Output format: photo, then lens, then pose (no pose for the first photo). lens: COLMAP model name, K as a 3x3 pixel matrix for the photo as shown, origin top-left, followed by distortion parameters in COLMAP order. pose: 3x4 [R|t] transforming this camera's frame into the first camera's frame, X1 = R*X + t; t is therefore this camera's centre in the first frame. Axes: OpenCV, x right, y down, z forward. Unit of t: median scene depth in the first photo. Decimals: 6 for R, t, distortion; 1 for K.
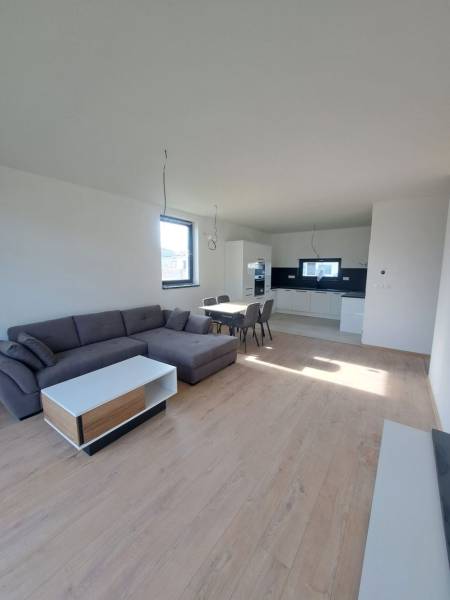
lens RADIAL K [[240.0, 0, 225.0], [0, 240.0, 300.0], [0, 0, 1]] dist [0.000070, 0.000142]
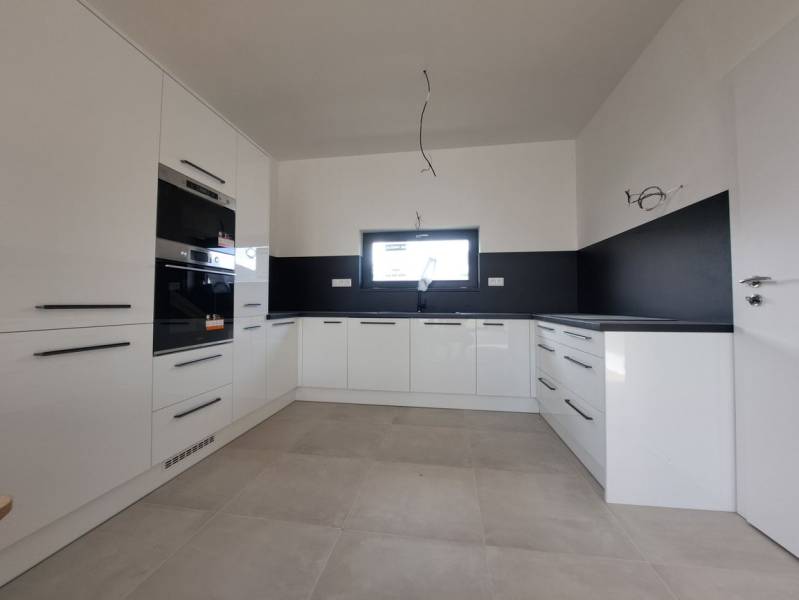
lens RADIAL K [[319.6, 0, 399.5], [0, 319.6, 300.0], [0, 0, 1]] dist [0.000070, 0.000142]
pose [[0.894836, 0.002038, 0.446391, 0.162875], [0.067133, 0.988002, -0.139086, -0.007607], [-0.441318, 0.154426, 0.883963, 0.620930]]
